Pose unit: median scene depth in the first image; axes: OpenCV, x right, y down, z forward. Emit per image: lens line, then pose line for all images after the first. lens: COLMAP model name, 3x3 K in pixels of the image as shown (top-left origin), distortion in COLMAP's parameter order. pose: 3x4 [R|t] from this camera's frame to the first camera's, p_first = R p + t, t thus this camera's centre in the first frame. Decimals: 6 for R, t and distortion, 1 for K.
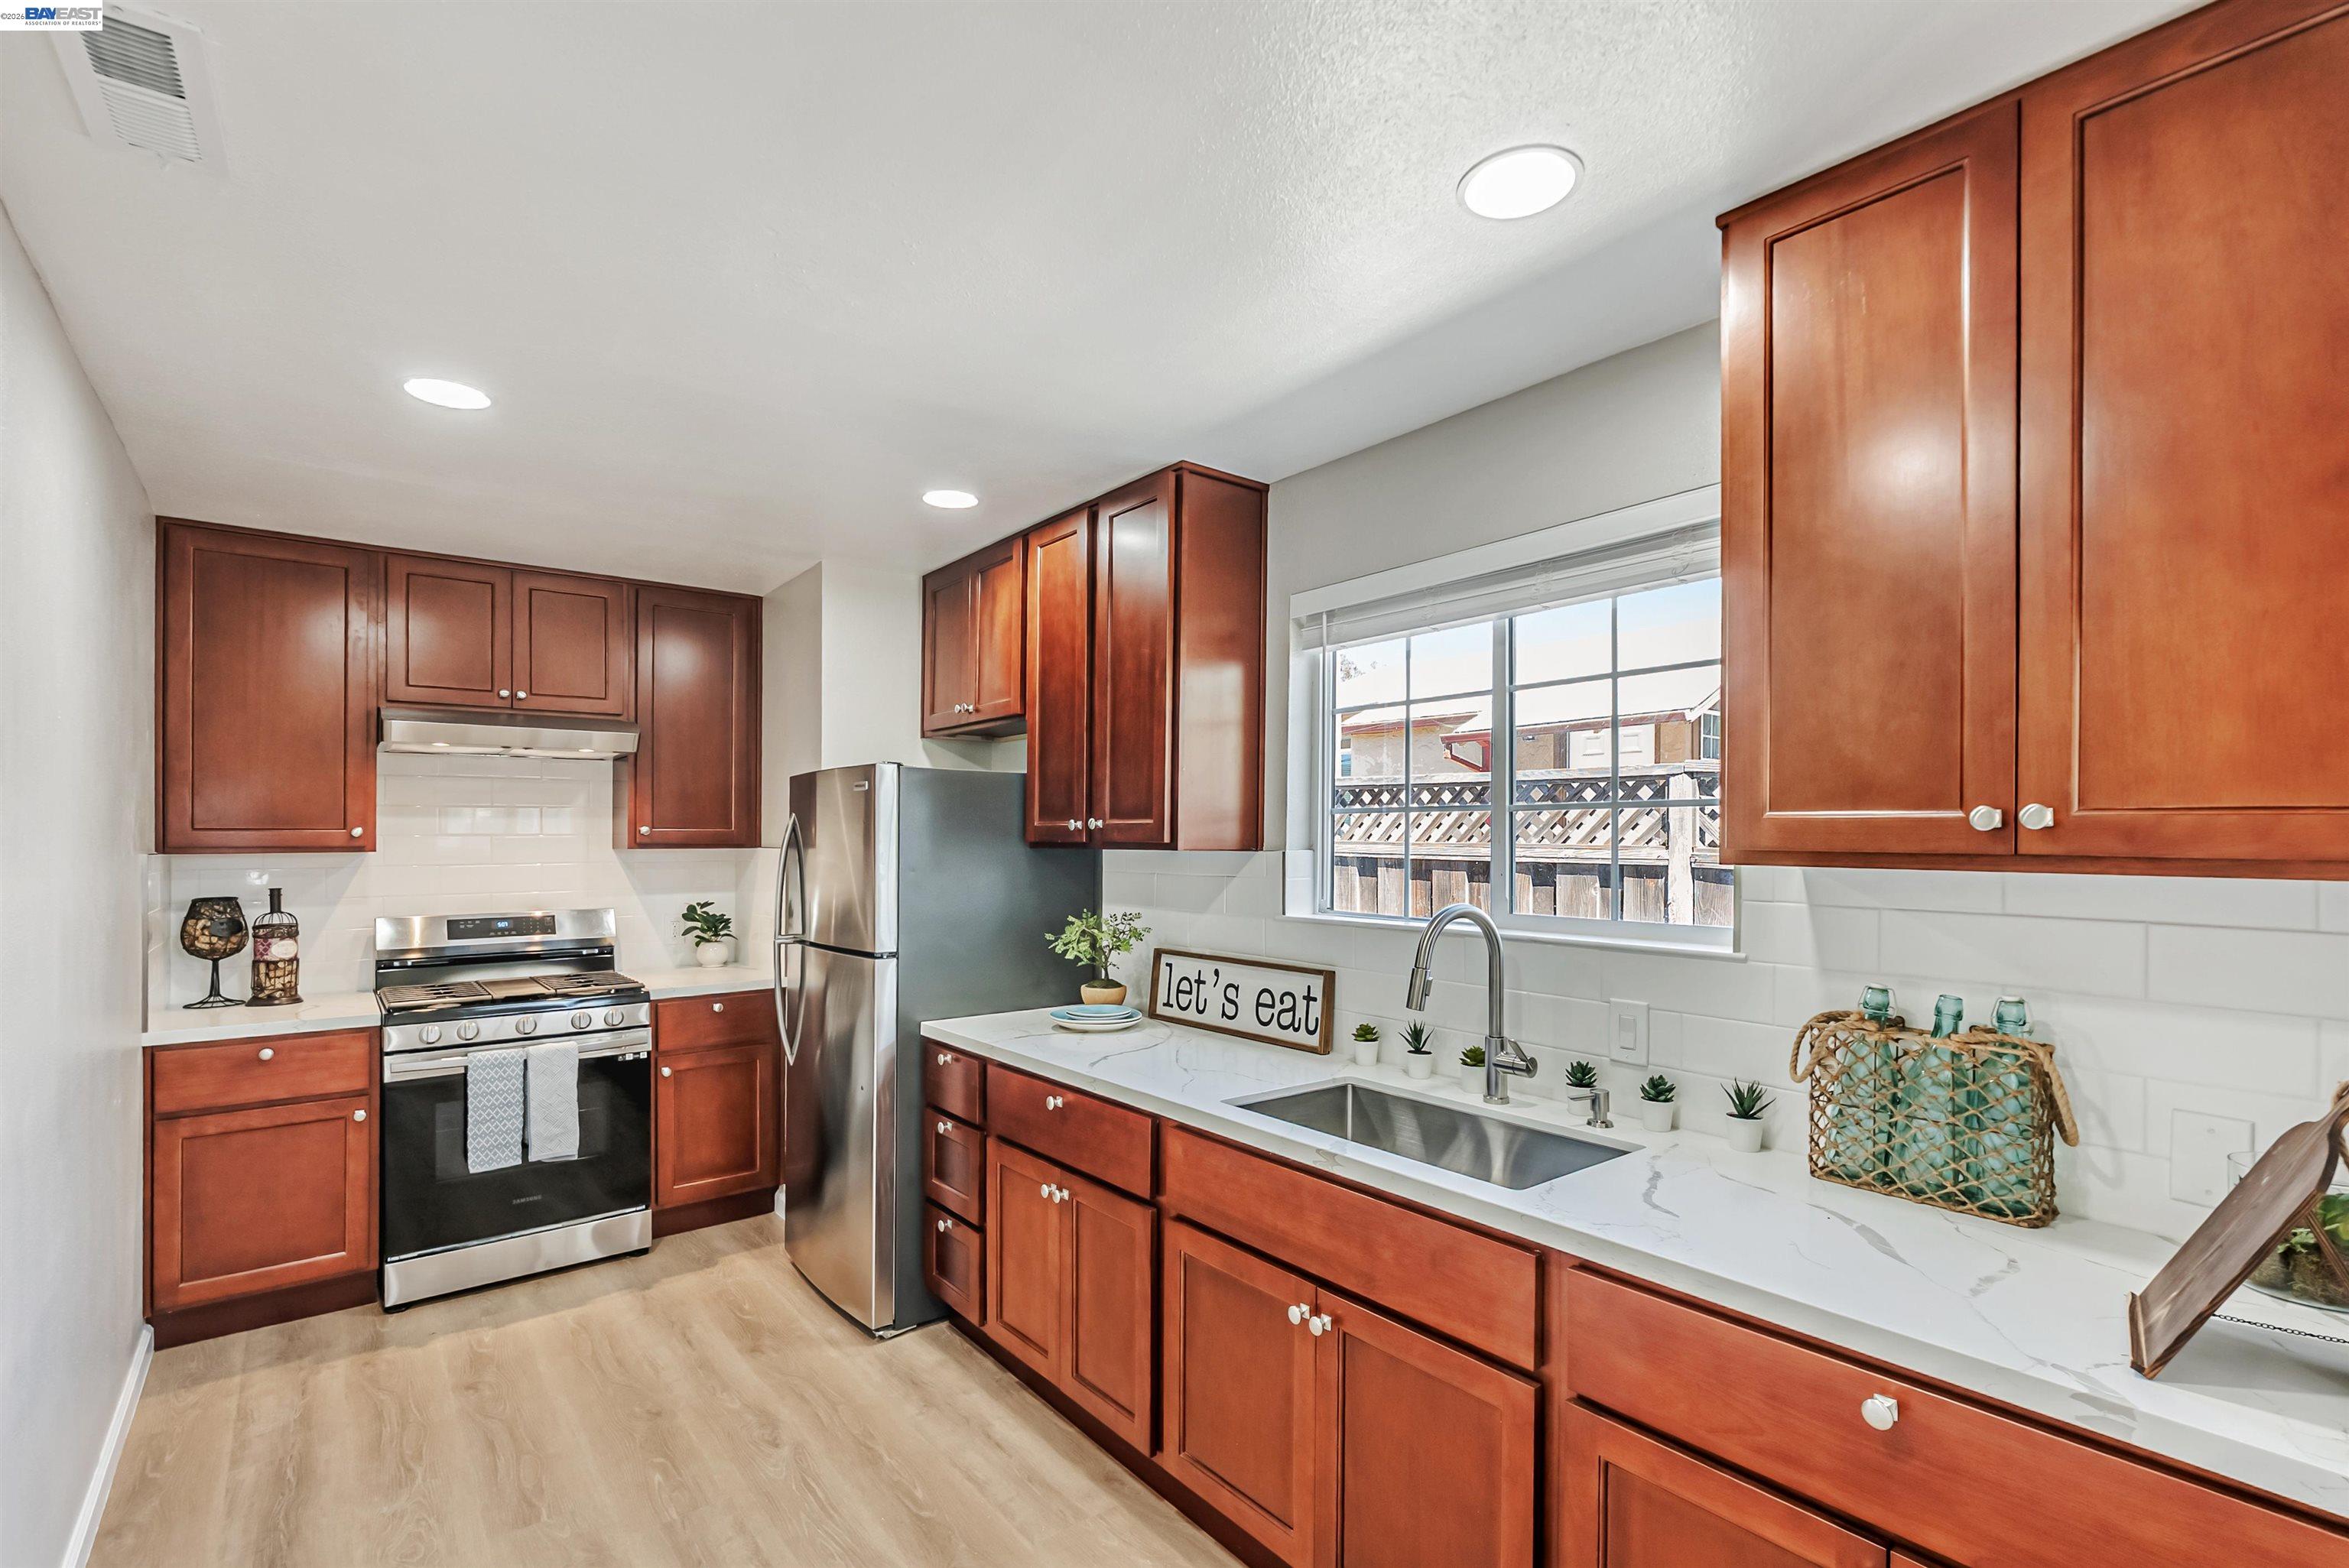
lens RADIAL K [[1042.8, 0, 1148.5], [0, 1042.8, 830.1], [0, 0, 1]] dist [-0.001495, 0.000198]
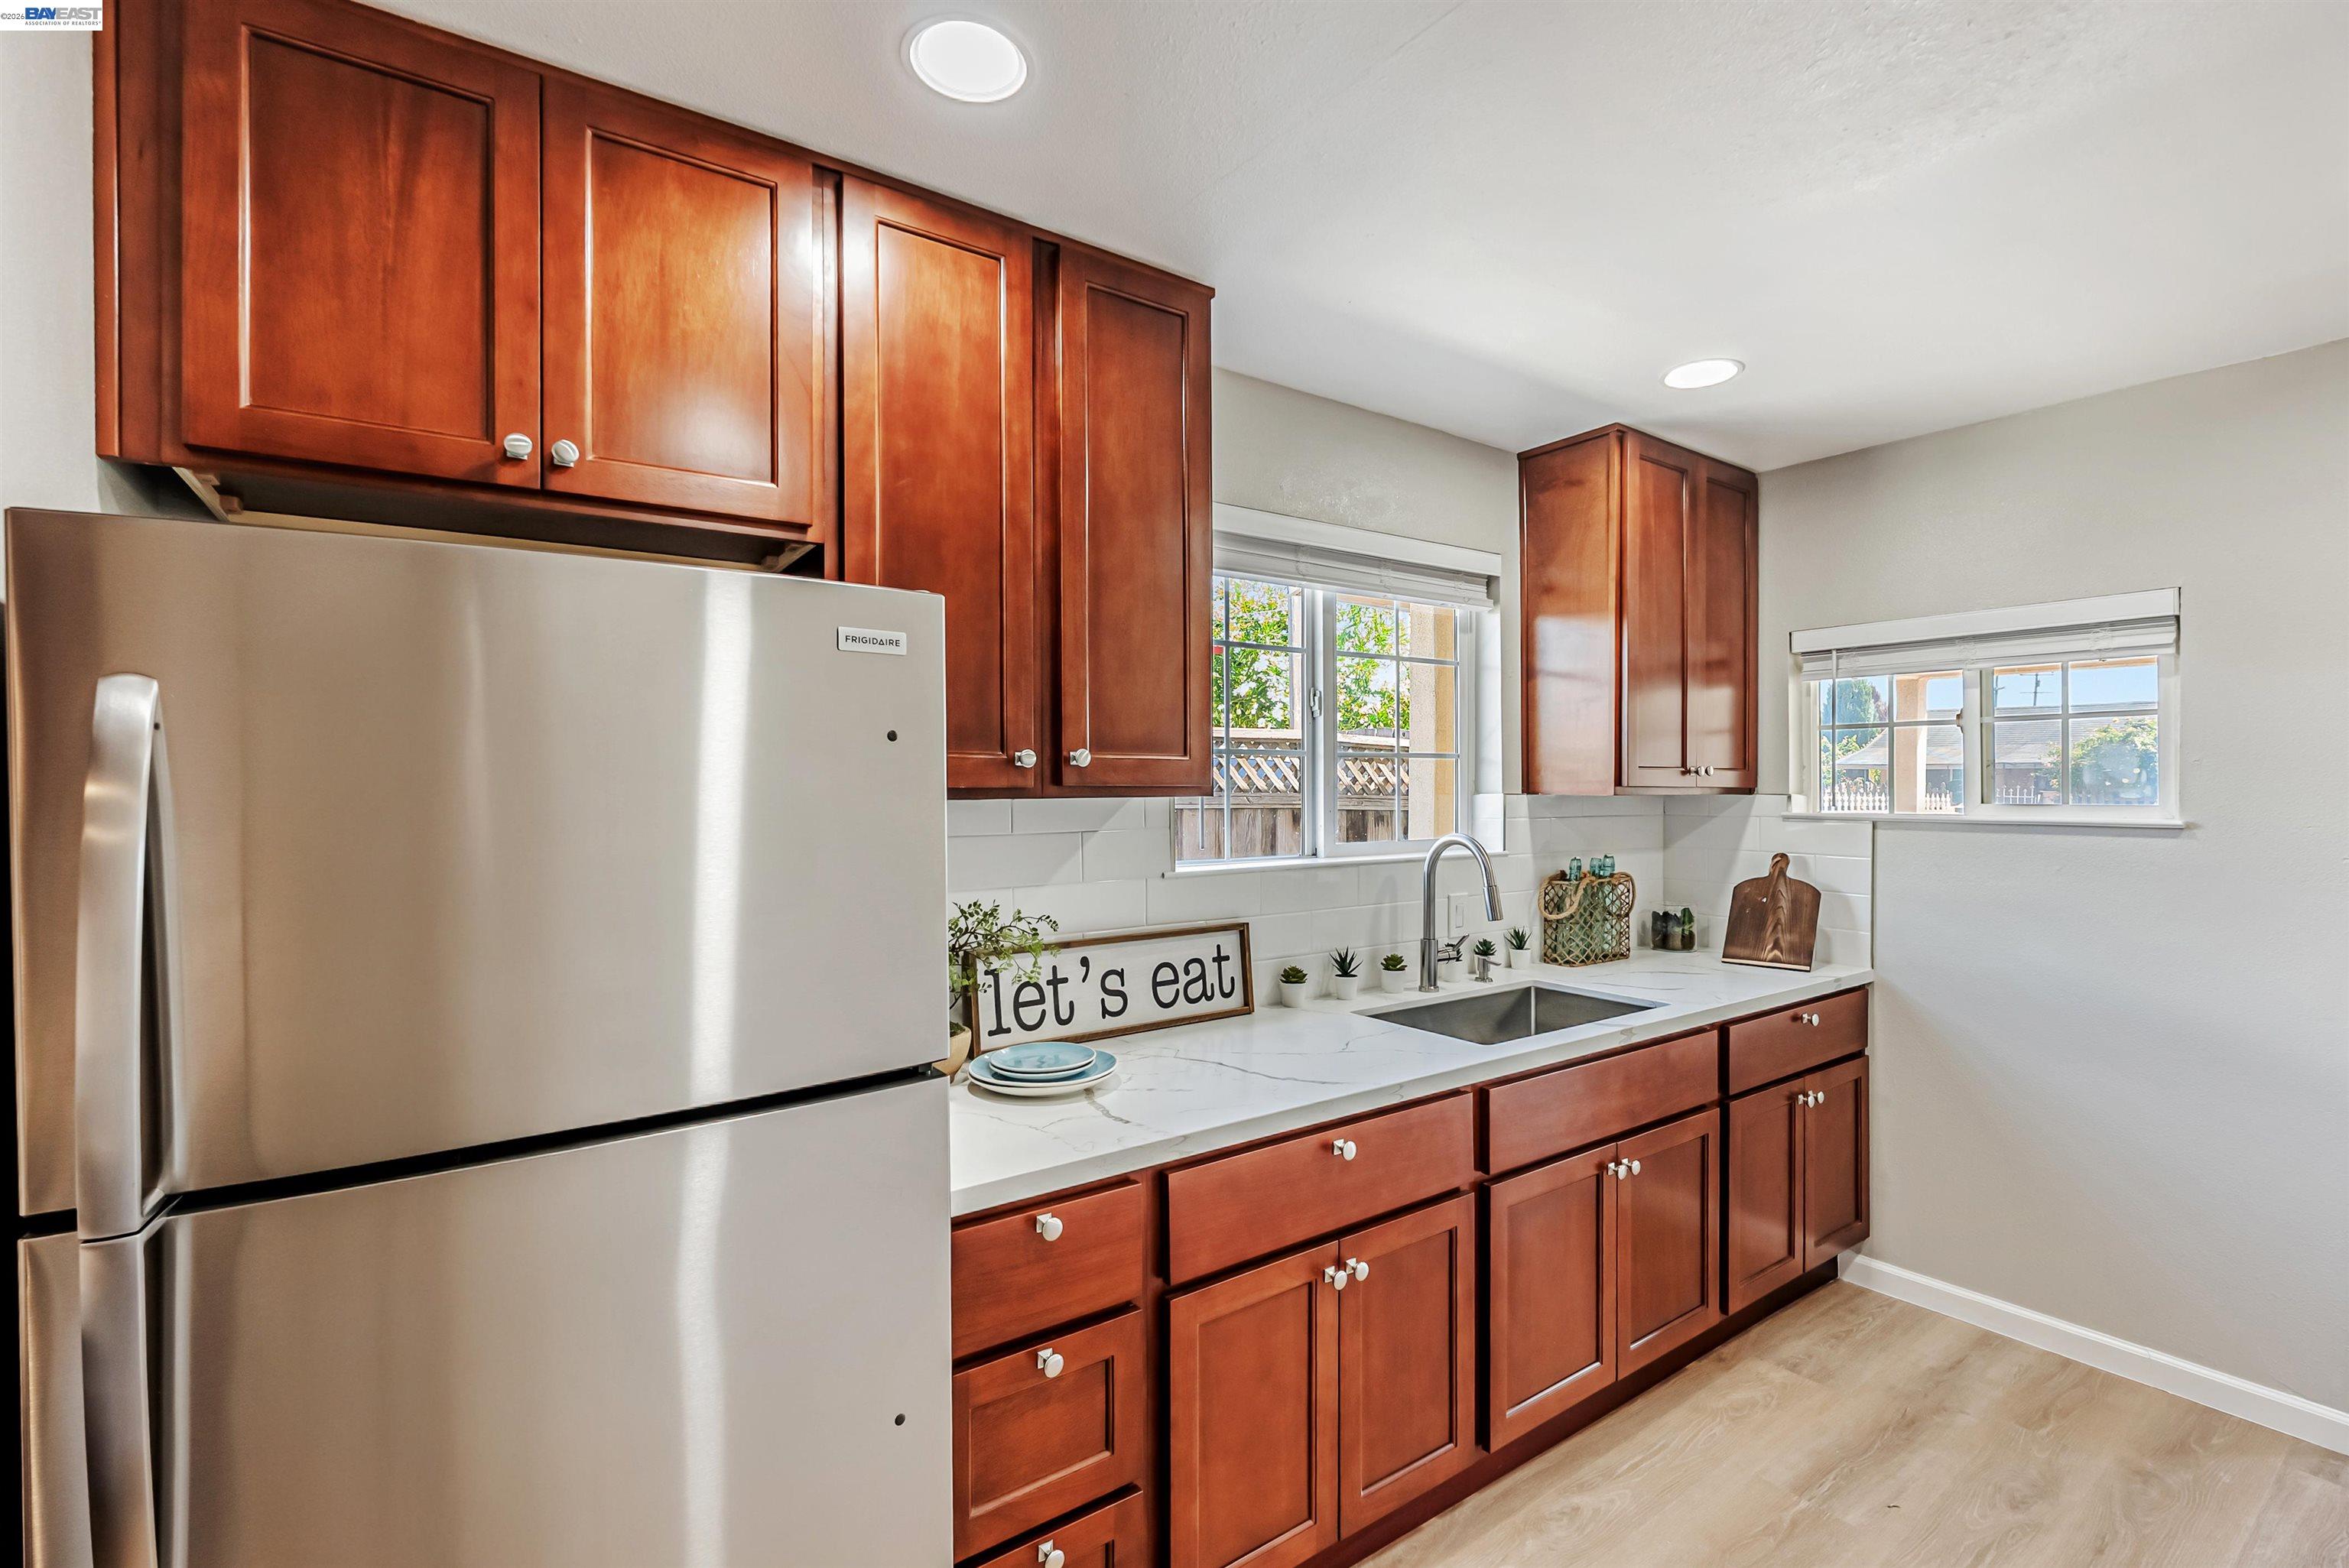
lens RADIAL K [[1042.8, 0, 1173.2], [0, 1042.8, 789.5], [0, 0, 1]] dist [-0.001495, 0.000198]
pose [[0.055807, -0.007620, 0.998412, -0.645254], [-0.004891, 0.999957, 0.007906, 0.006848], [-0.998430, -0.005325, 0.055768, 0.855870]]
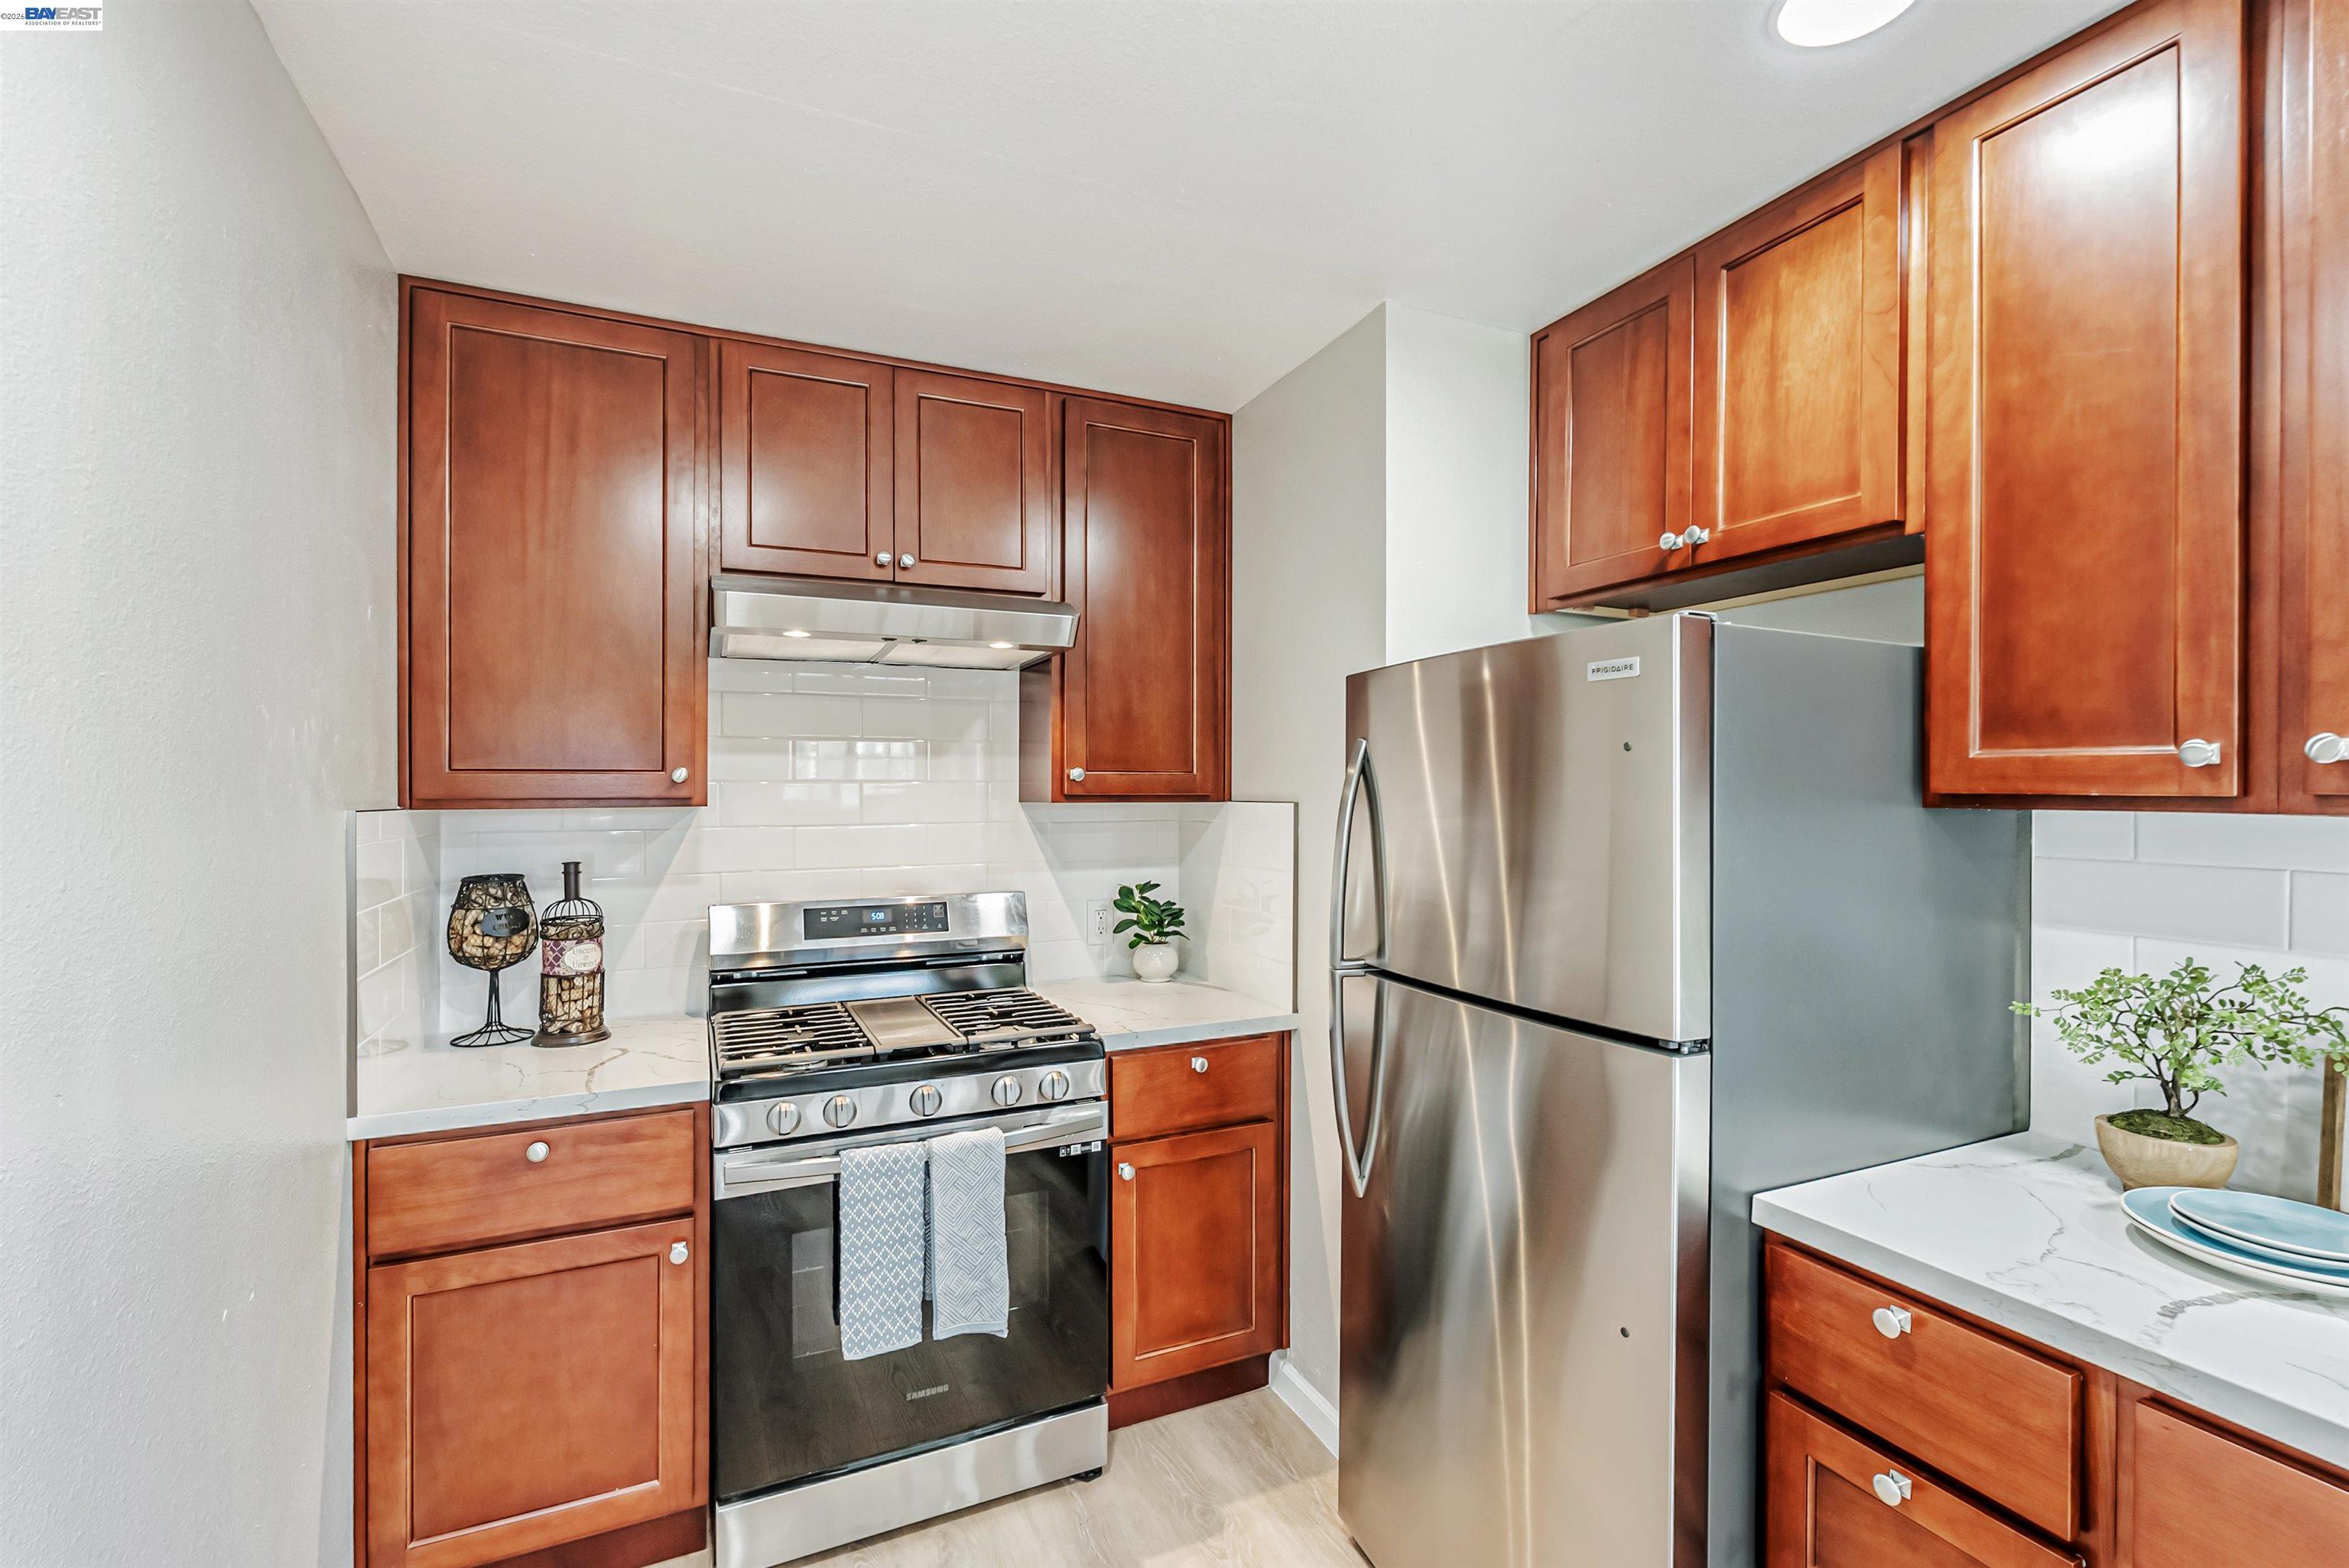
lens RADIAL K [[1042.8, 0, 1175.9], [0, 1042.8, 788.3], [0, 0, 1]] dist [-0.001495, 0.000198]
pose [[0.972369, 0.002113, -0.233440, -0.330493], [-0.000705, 0.999981, 0.006115, 0.005837], [0.233449, -0.005781, 0.972352, 0.470954]]
